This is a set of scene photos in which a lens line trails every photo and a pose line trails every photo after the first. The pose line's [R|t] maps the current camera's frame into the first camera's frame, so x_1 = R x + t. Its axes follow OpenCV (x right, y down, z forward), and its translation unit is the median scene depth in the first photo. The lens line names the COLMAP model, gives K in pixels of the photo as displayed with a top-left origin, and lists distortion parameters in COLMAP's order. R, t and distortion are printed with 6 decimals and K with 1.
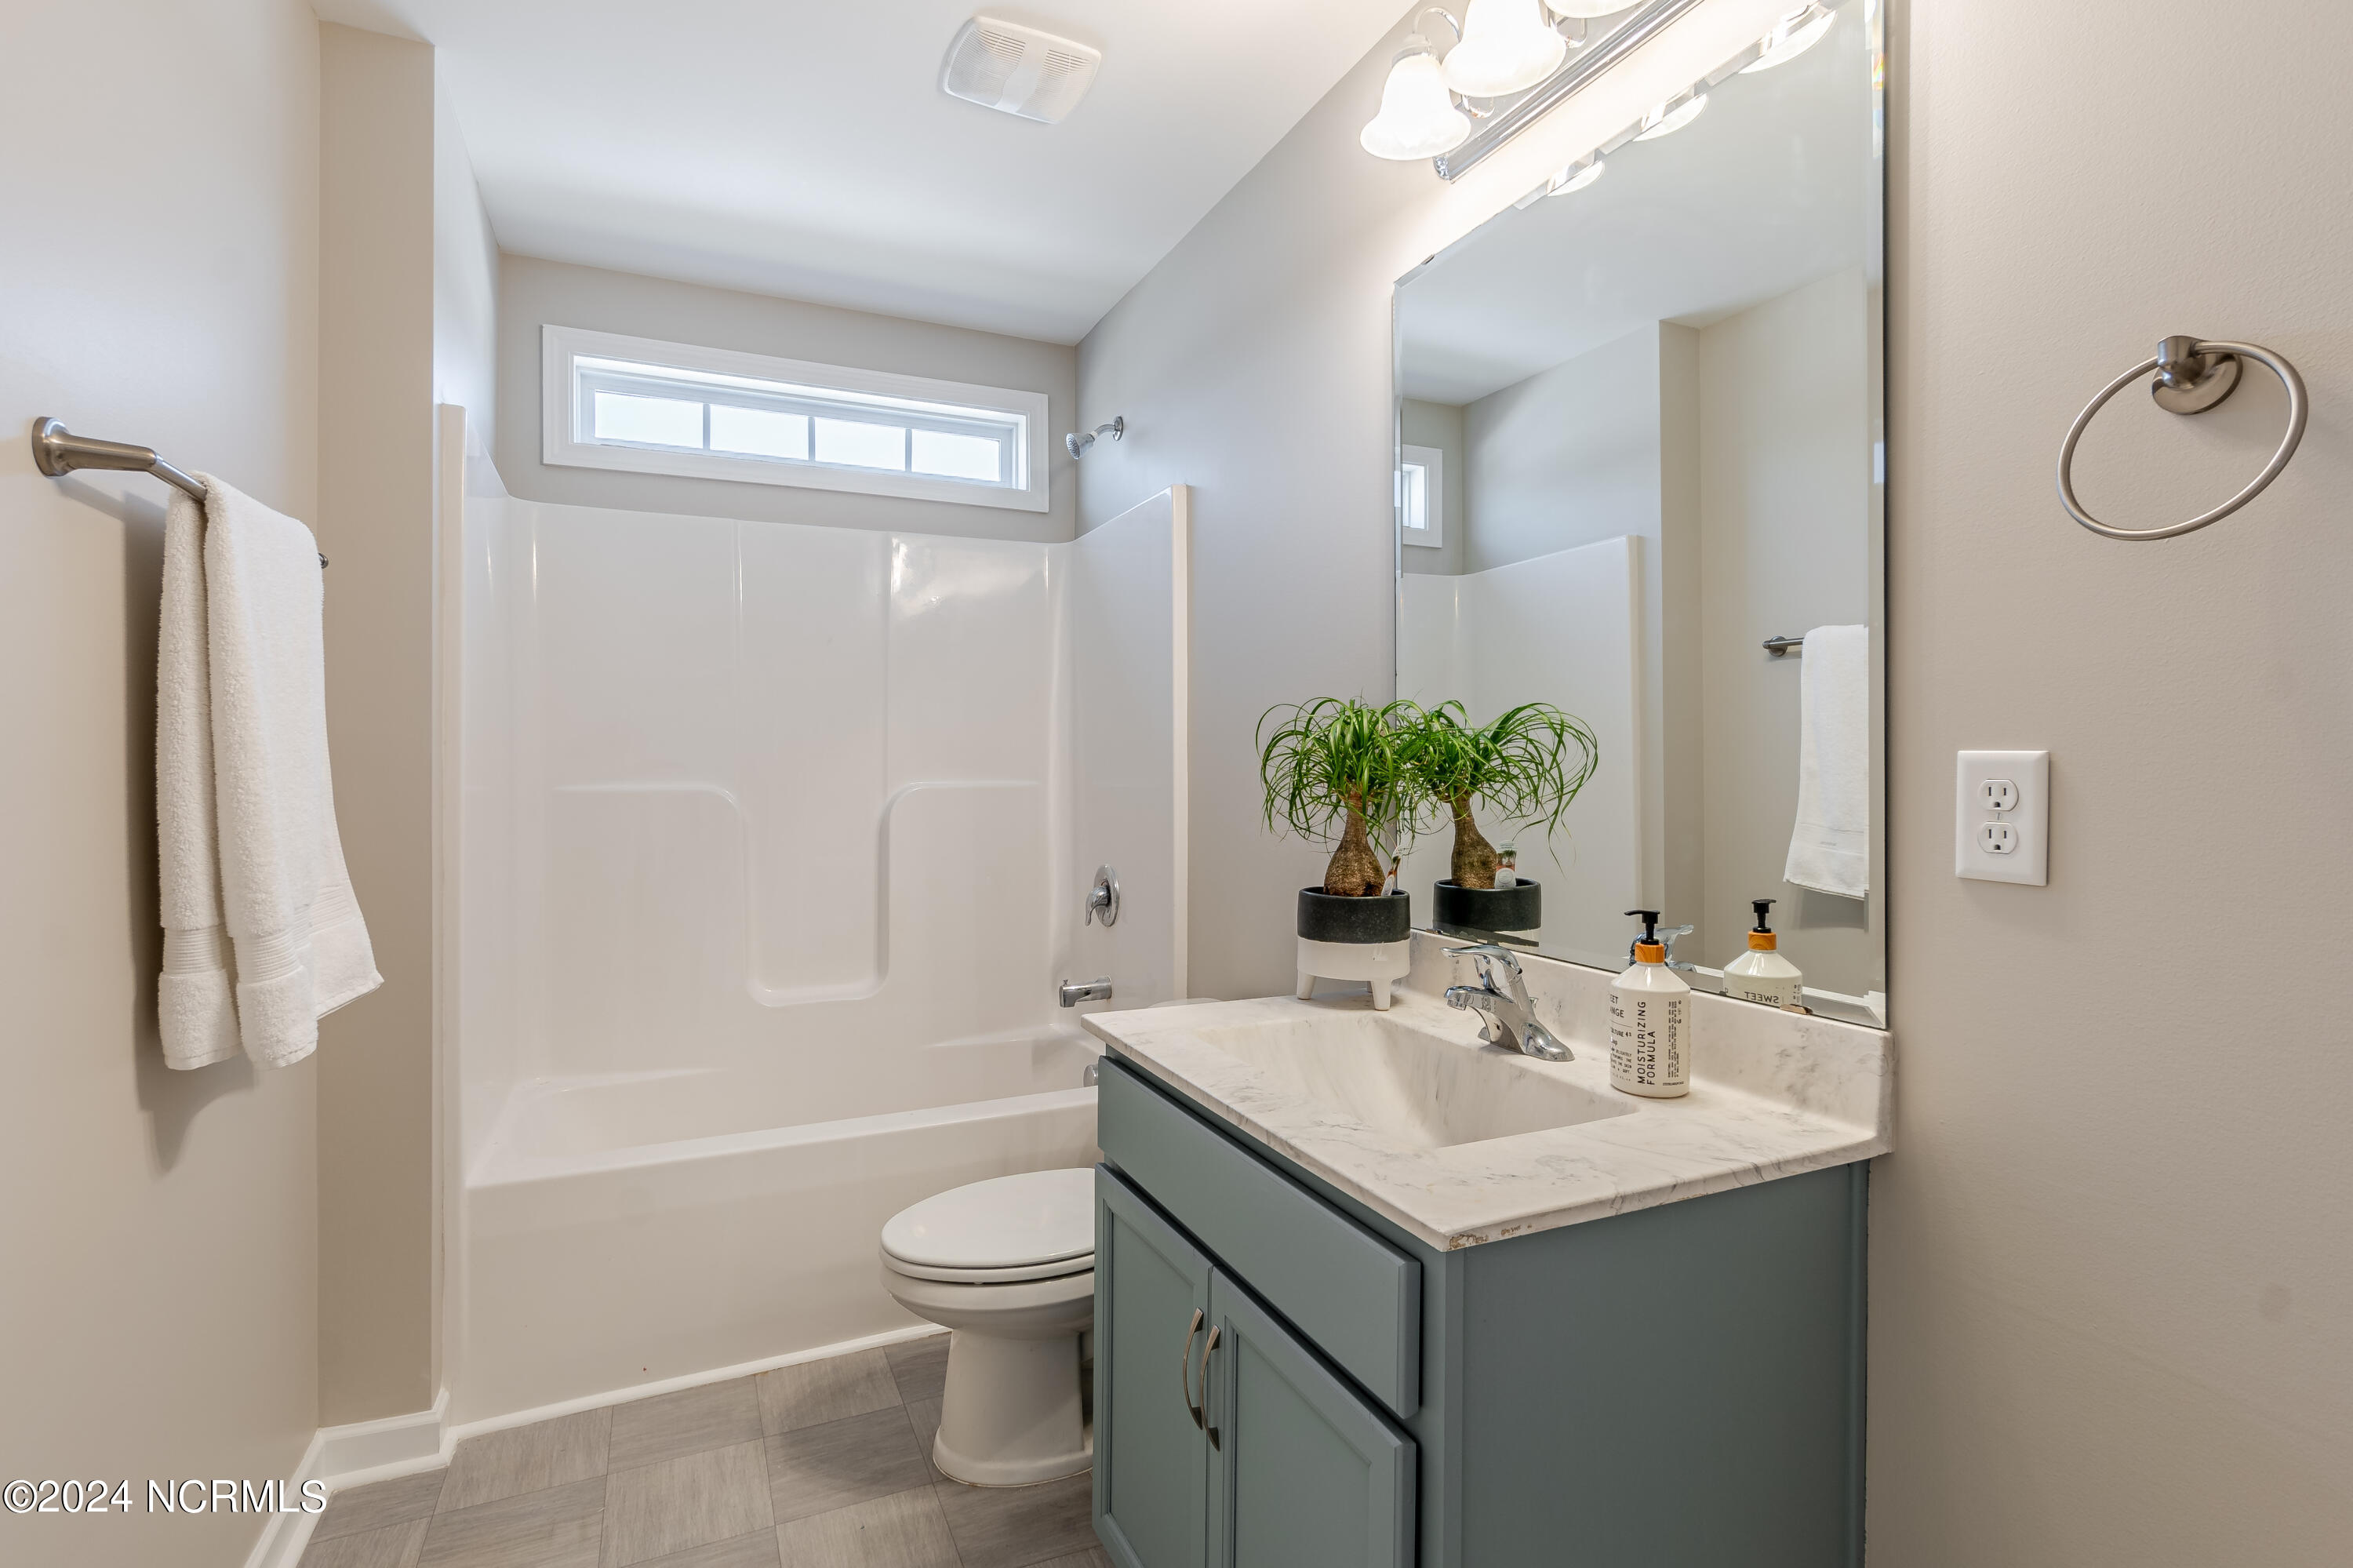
lens RADIAL K [[1080.2, 0, 1169.8], [0, 1080.2, 783.8], [0, 0, 1]] dist [-0.006209, 0.002855]
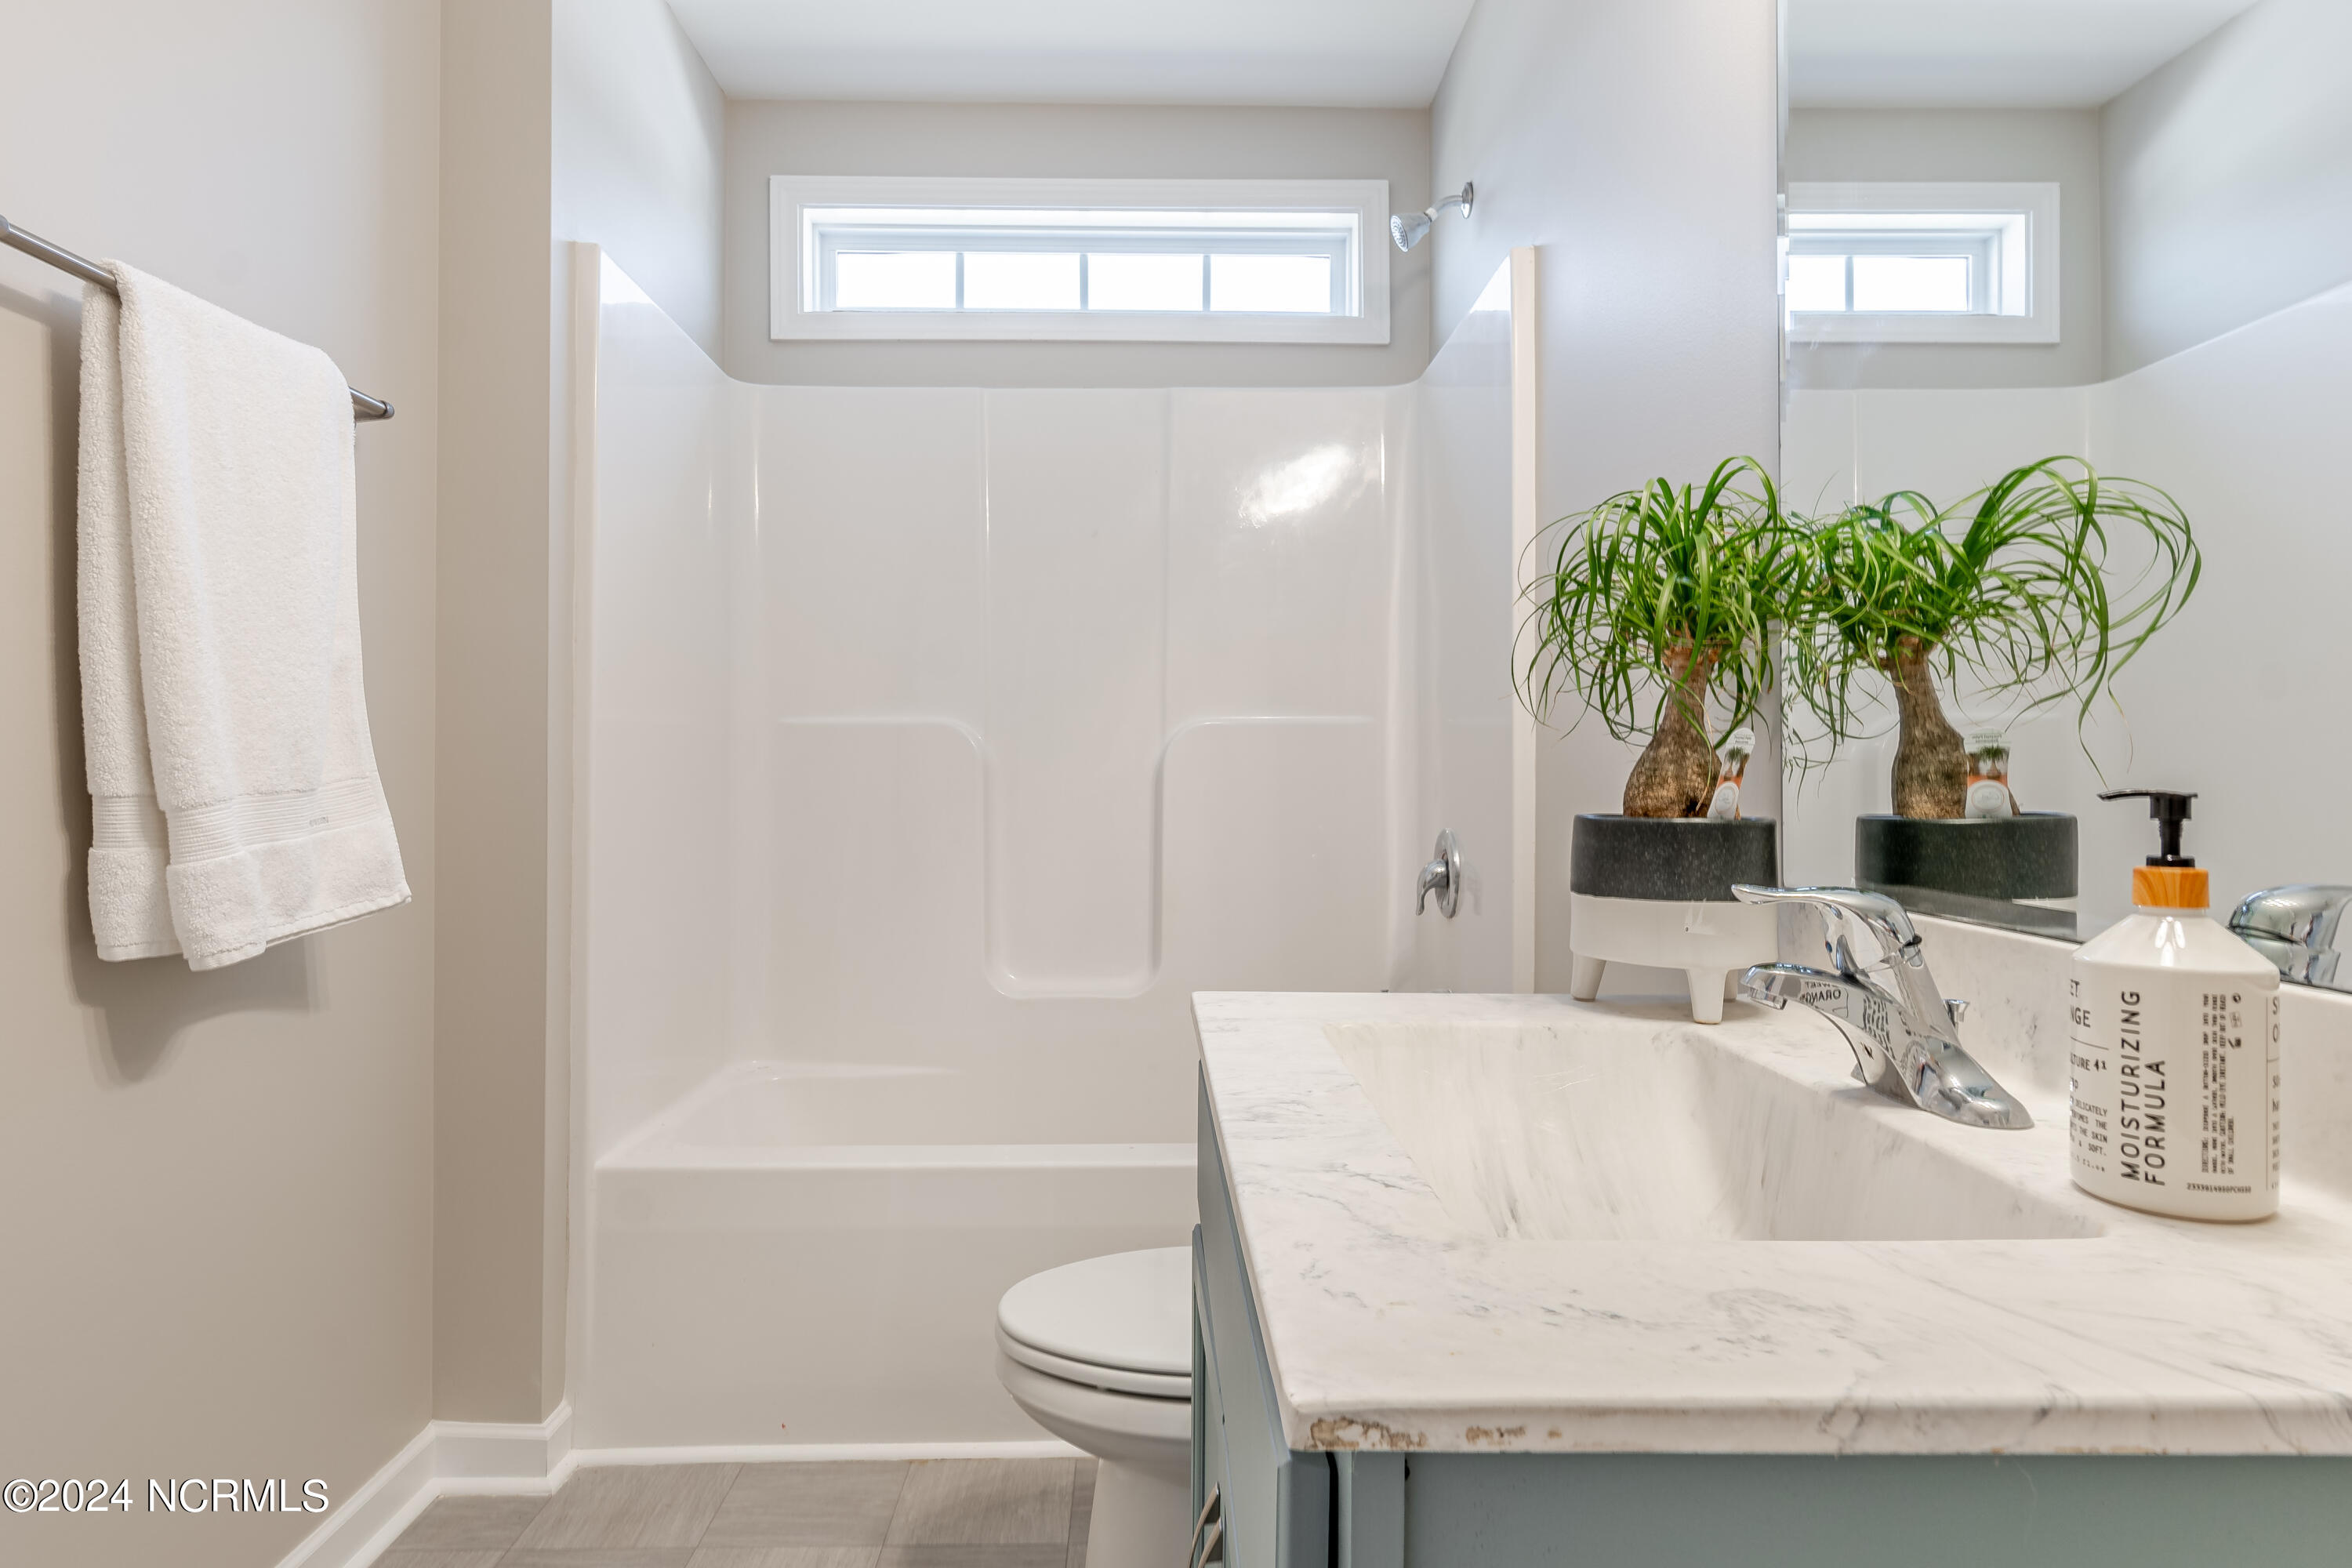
lens RADIAL K [[1340.4, 0, 1179.0], [0, 1340.4, 775.4], [0, 0, 1]] dist [0.000227, 0.003869]
pose [[0.920831, 0.003733, -0.389944, 0.203423], [-0.007663, 0.999934, -0.008524, 0.084568], [0.389887, 0.010837, 0.920799, 0.240968]]
